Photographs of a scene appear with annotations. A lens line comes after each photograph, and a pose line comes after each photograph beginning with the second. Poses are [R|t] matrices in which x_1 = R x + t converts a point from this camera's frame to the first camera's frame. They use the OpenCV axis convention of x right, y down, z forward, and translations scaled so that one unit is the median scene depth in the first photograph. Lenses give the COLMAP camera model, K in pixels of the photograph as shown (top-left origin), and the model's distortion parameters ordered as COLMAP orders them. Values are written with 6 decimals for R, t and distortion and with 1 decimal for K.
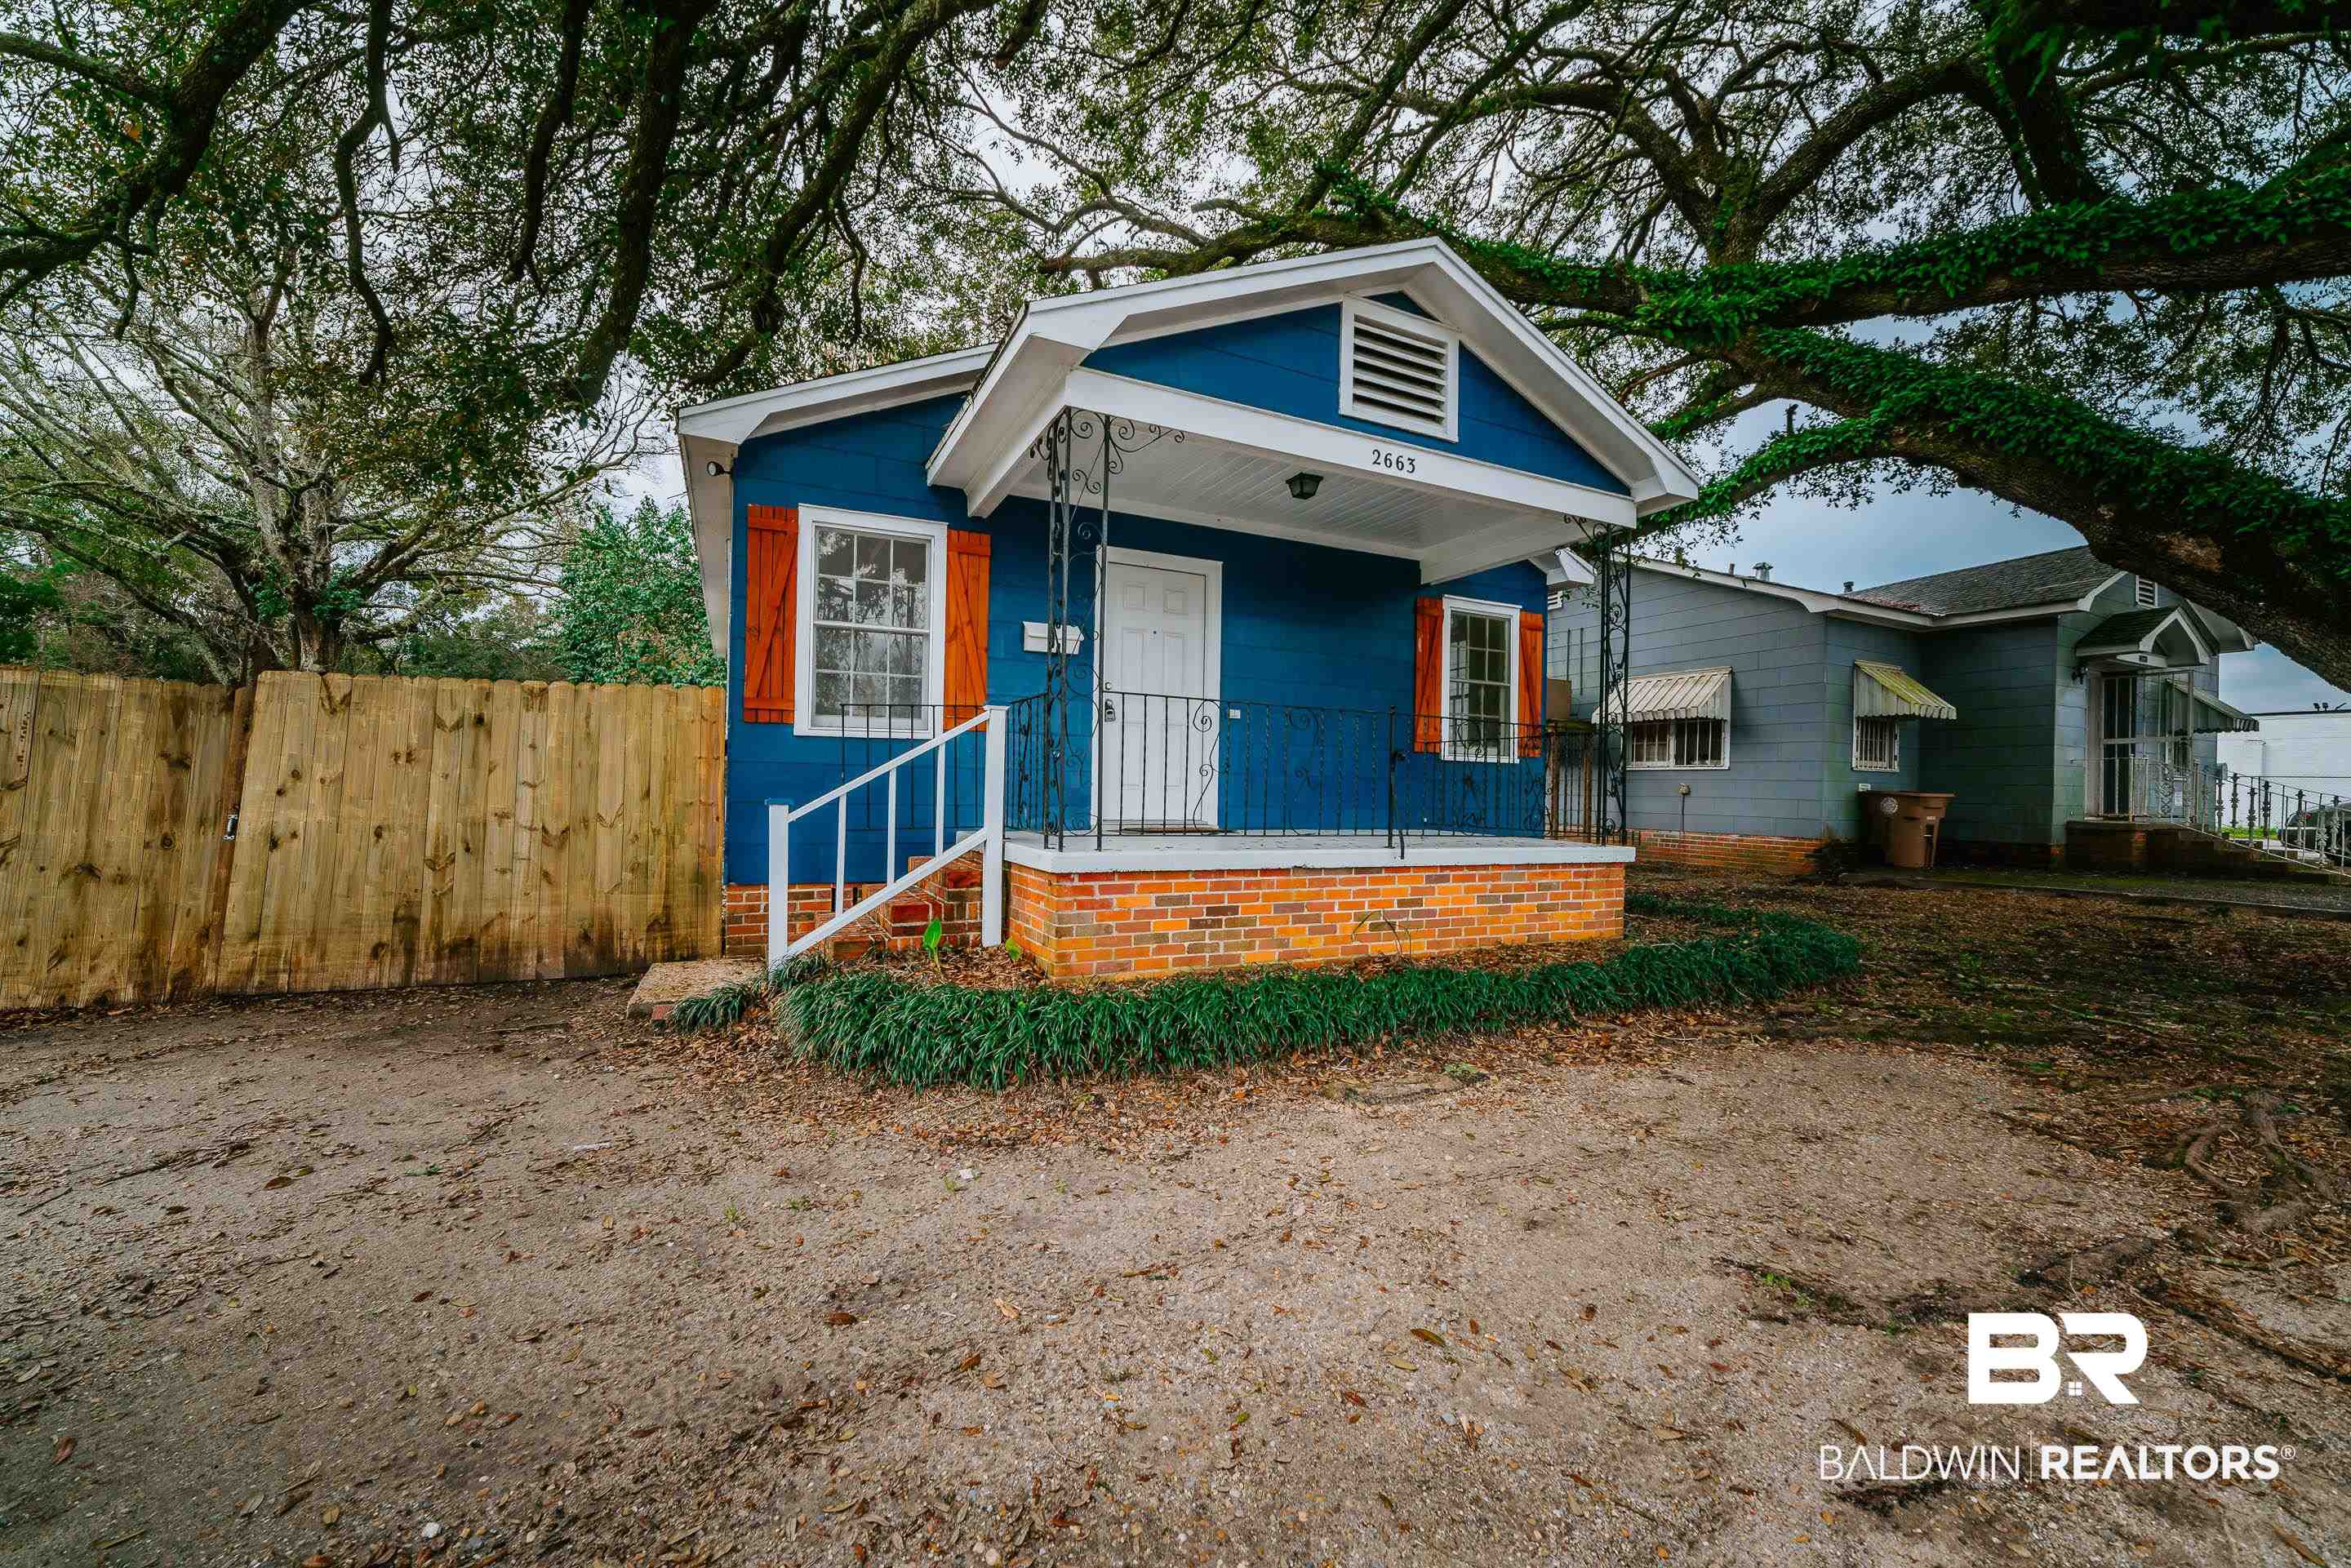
lens RADIAL K [[899.7, 0, 1187.3], [0, 899.7, 797.4], [0, 0, 1]] dist [-0.015515, 0.006564]
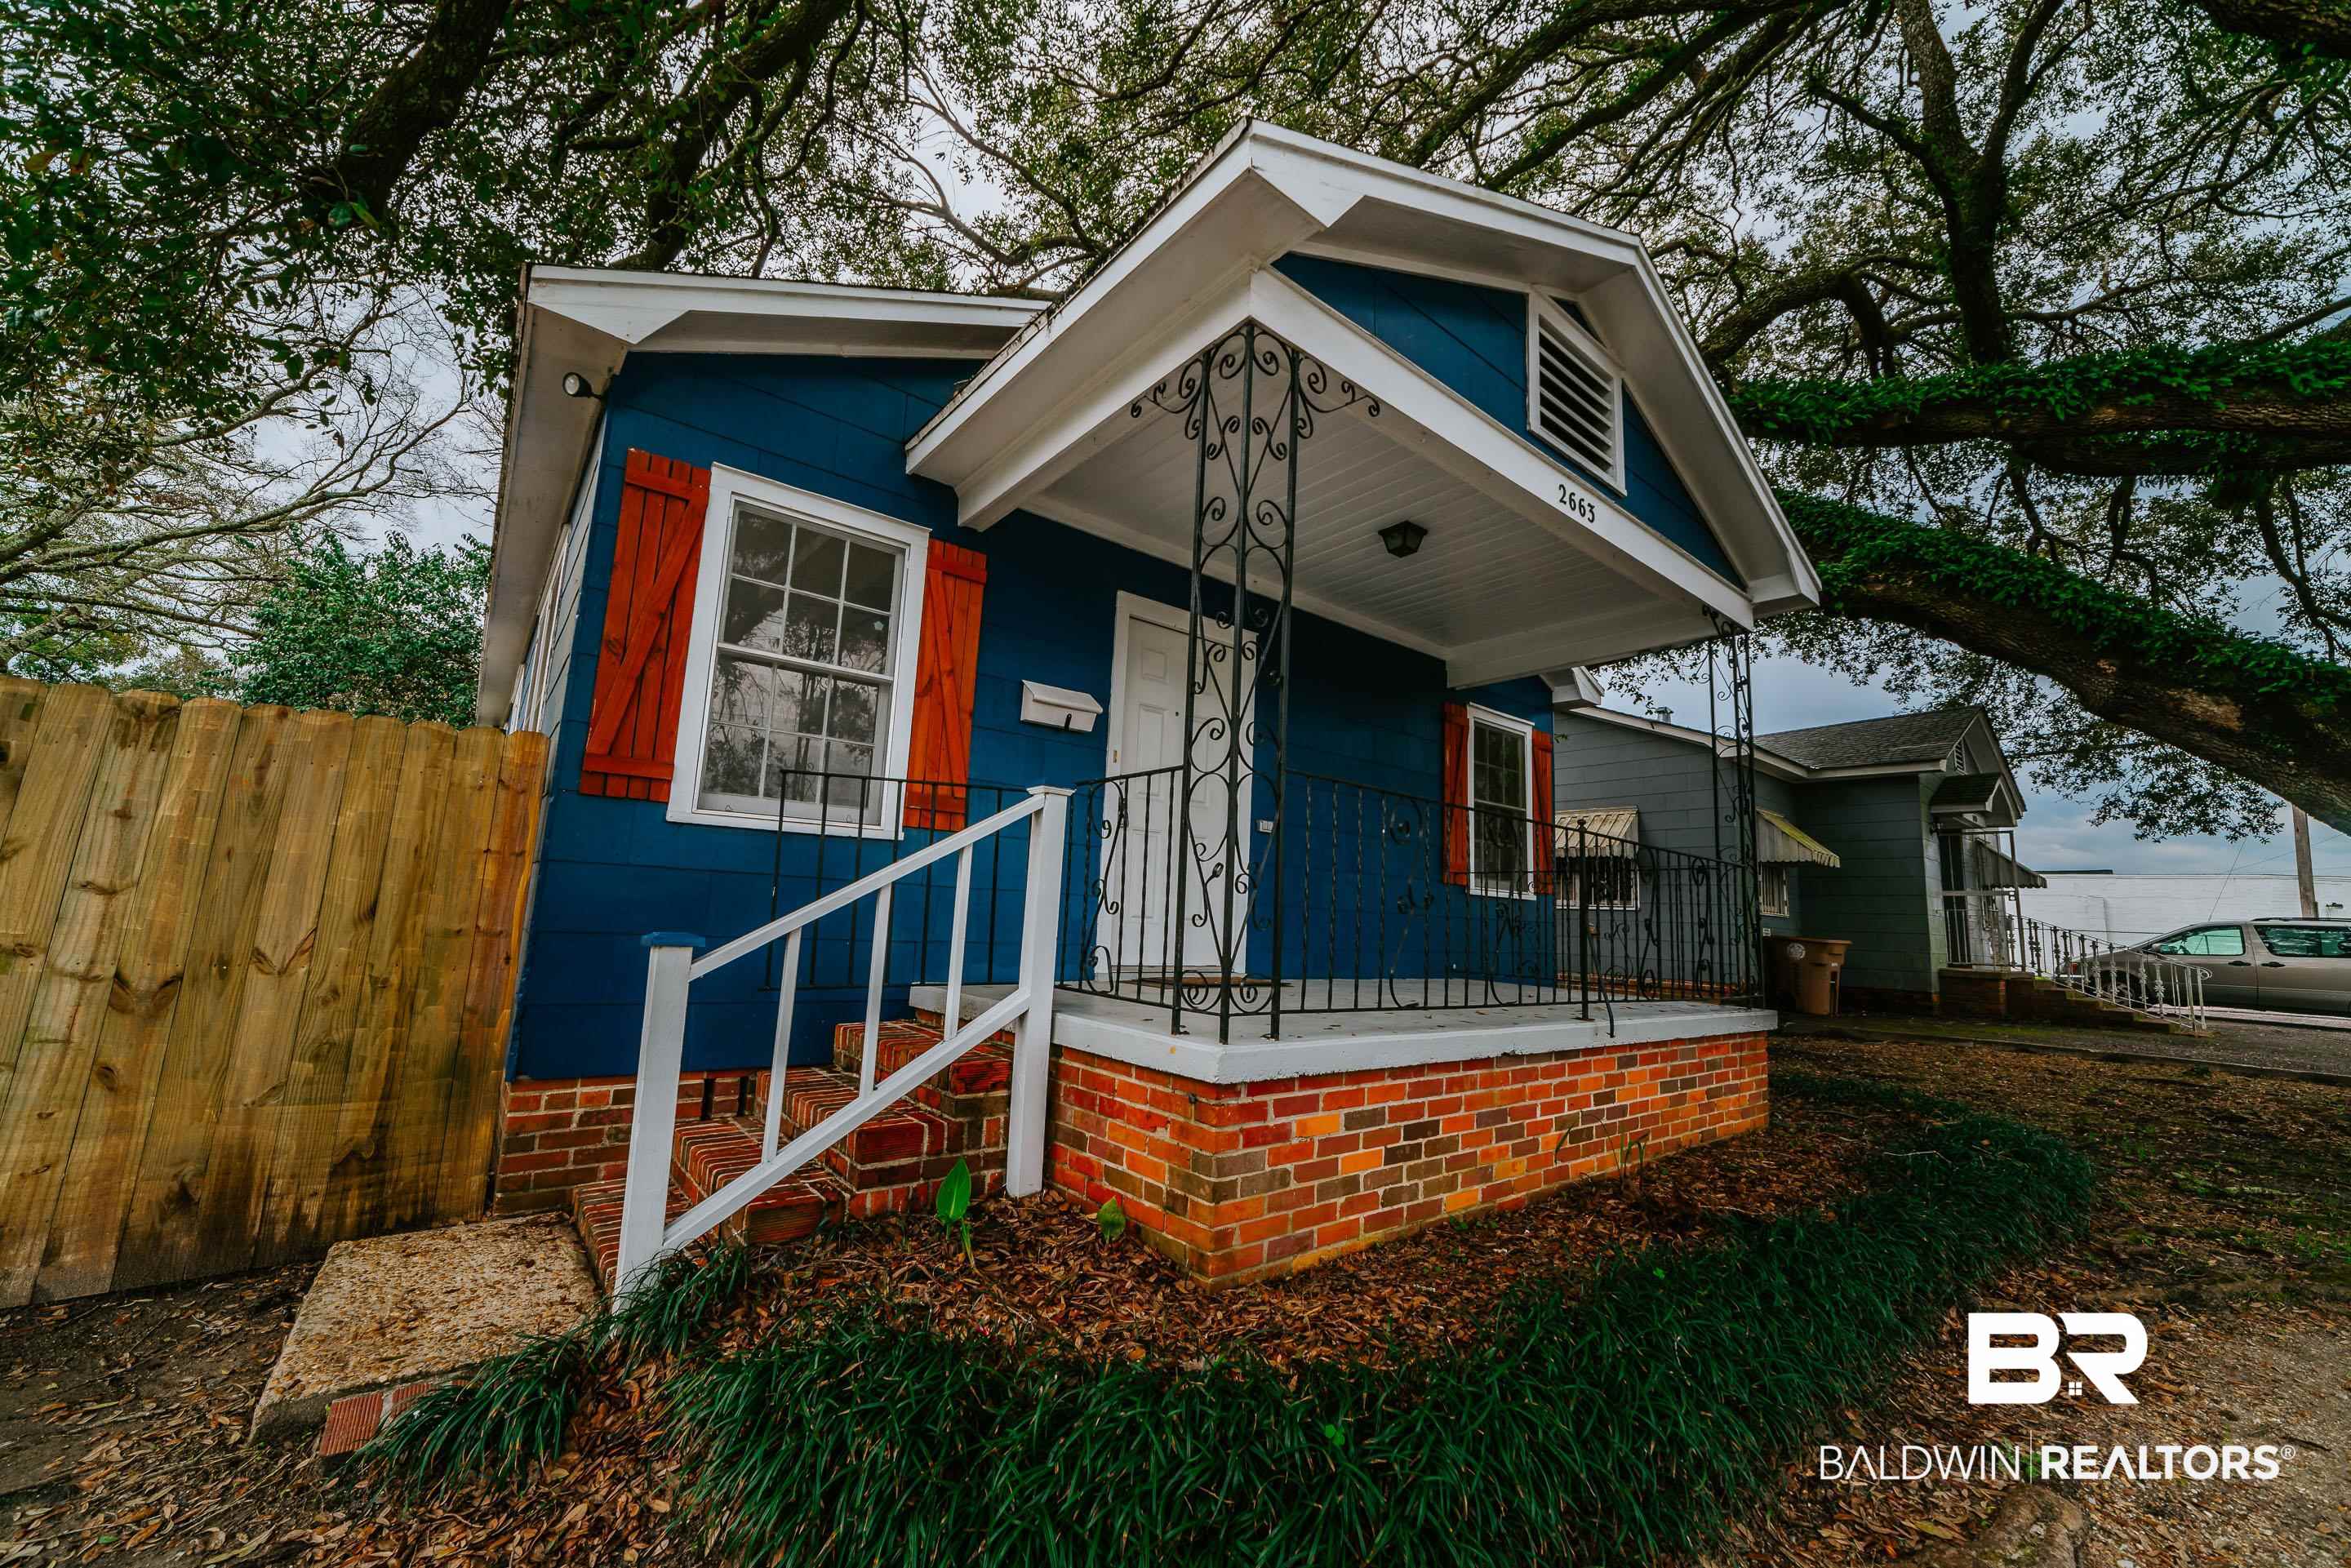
lens RADIAL K [[899.7, 0, 1193.7], [0, 899.7, 800.6], [0, 0, 1]] dist [-0.015515, 0.006564]
pose [[0.975647, 0.054317, 0.212513, -0.227416], [-0.025488, 0.990365, -0.136117, -0.010423], [-0.217859, 0.127385, 0.967631, 0.347592]]
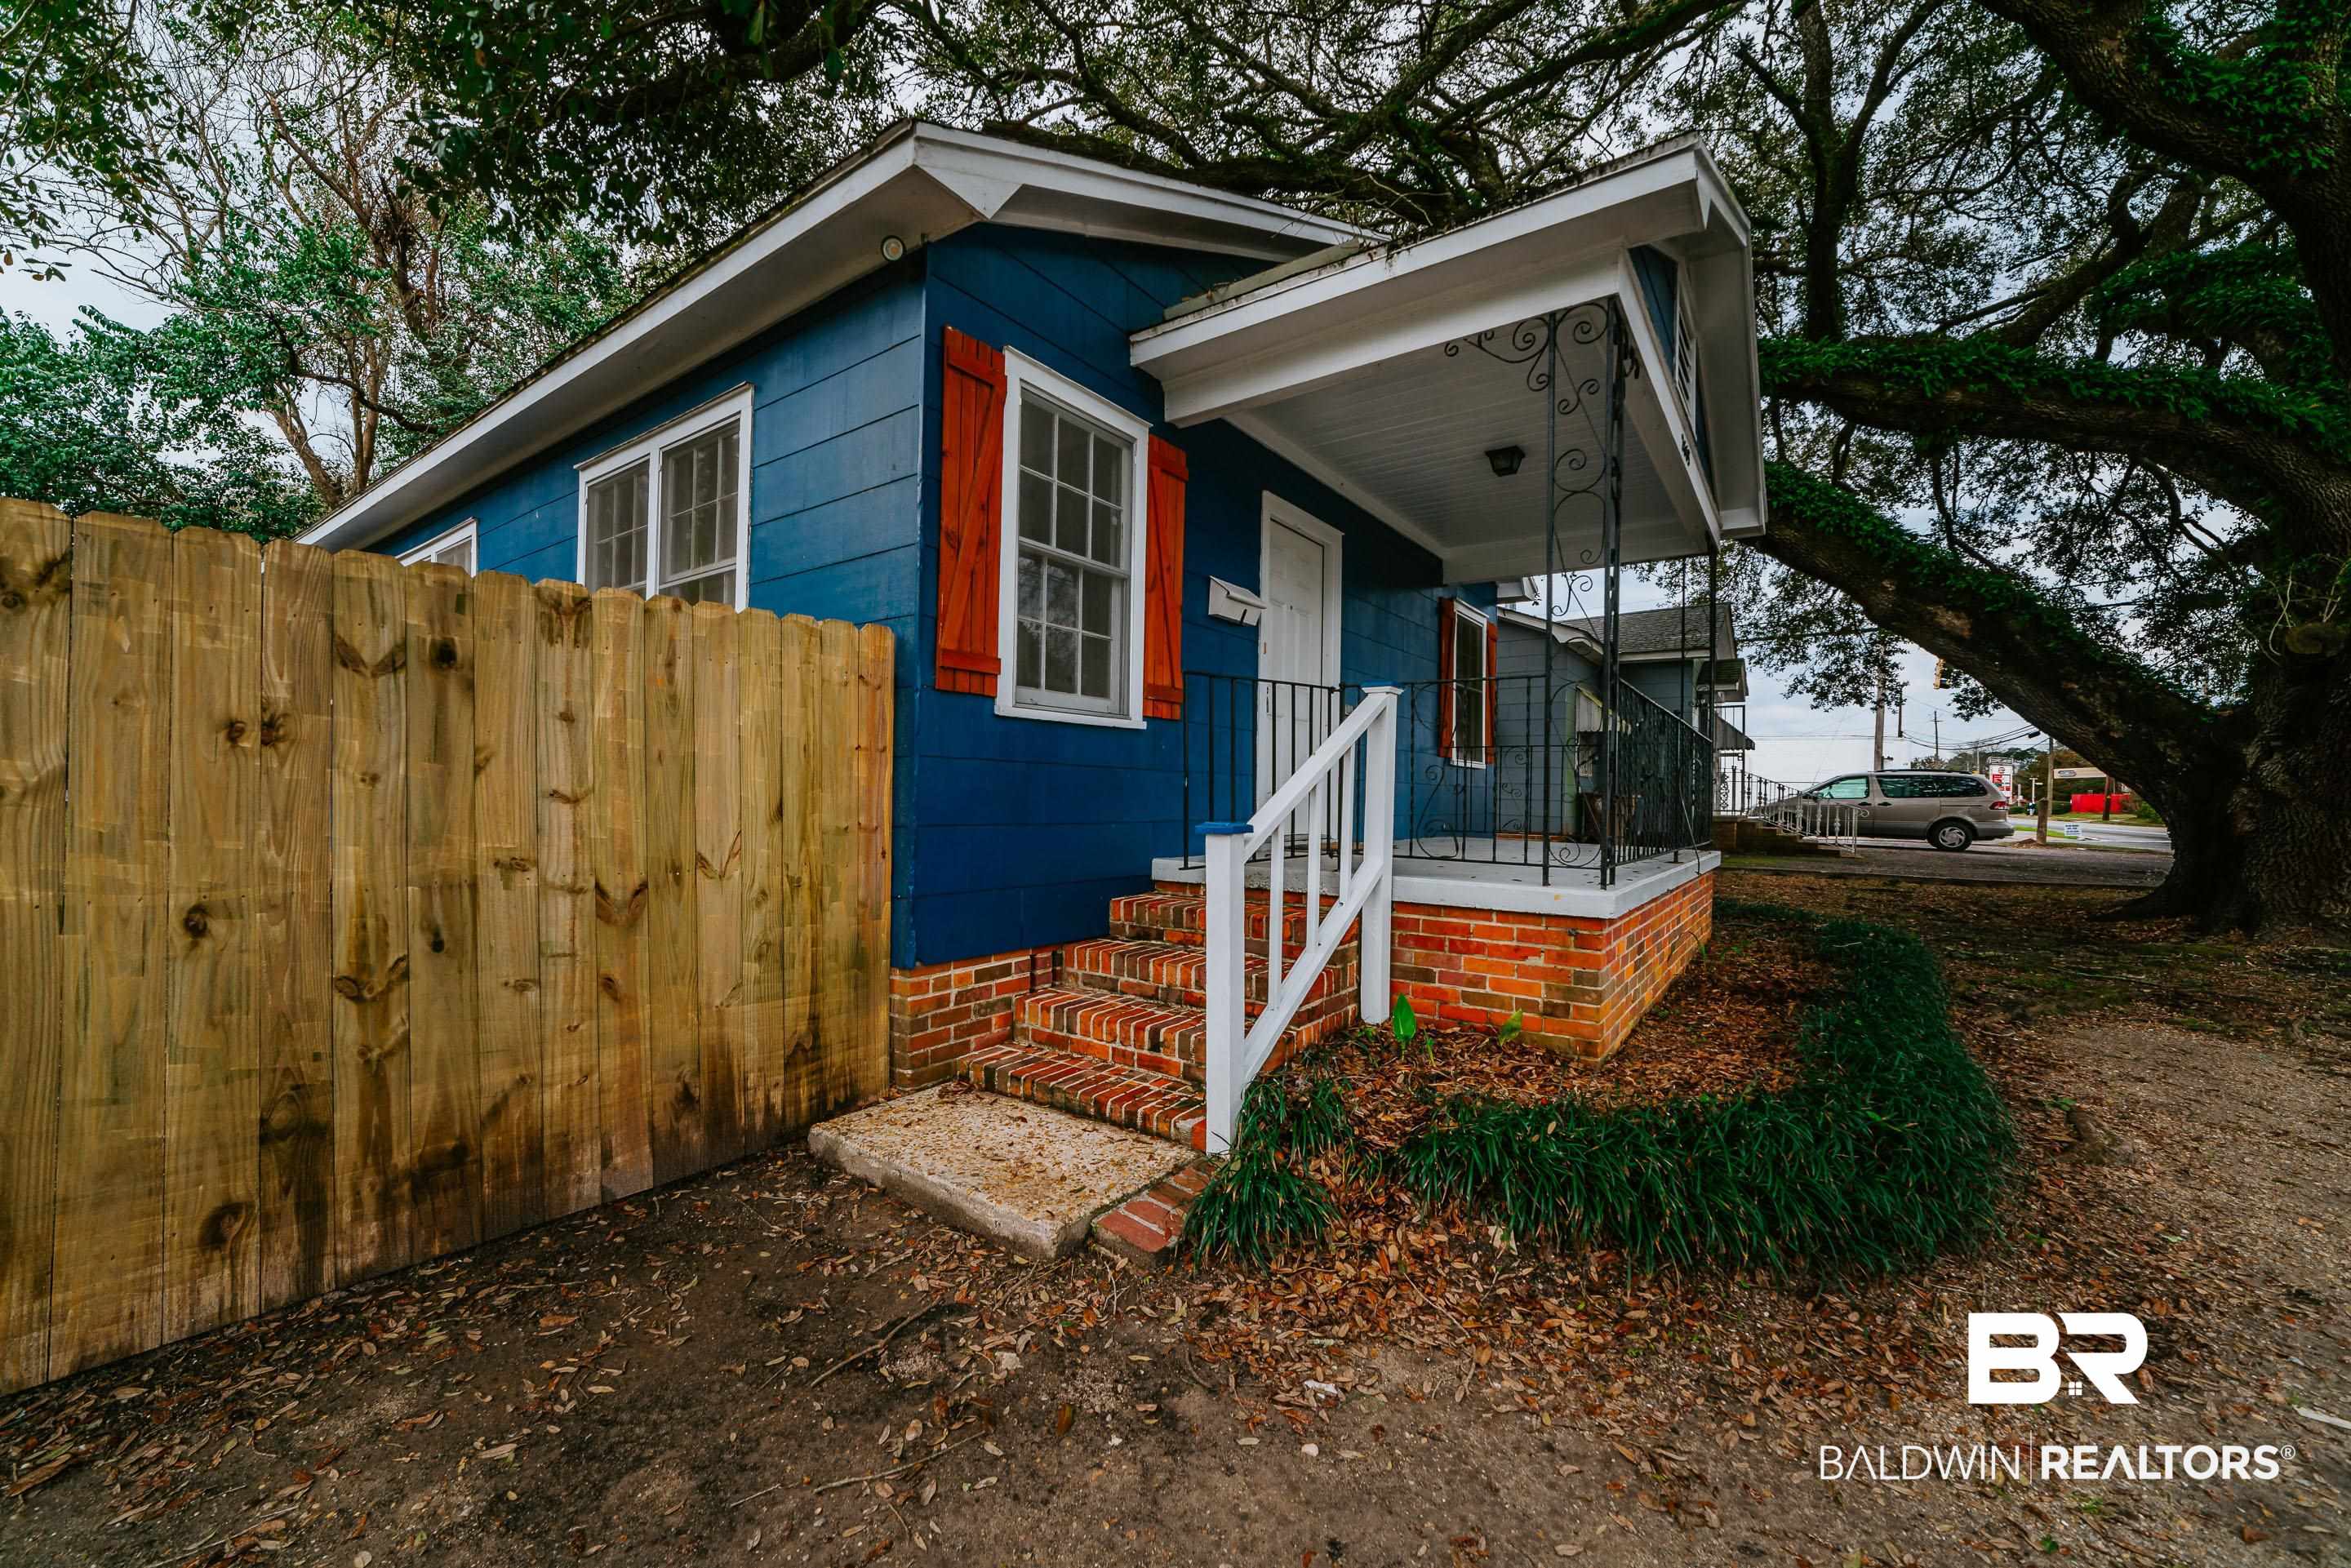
lens RADIAL K [[899.7, 0, 1209.0], [0, 899.7, 787.5], [0, 0, 1]] dist [-0.015515, 0.006564]
pose [[0.883371, 0.002112, 0.468669, -0.617984], [0.001307, 0.999975, -0.006969, -0.015176], [-0.468672, 0.006769, 0.883347, 0.392628]]
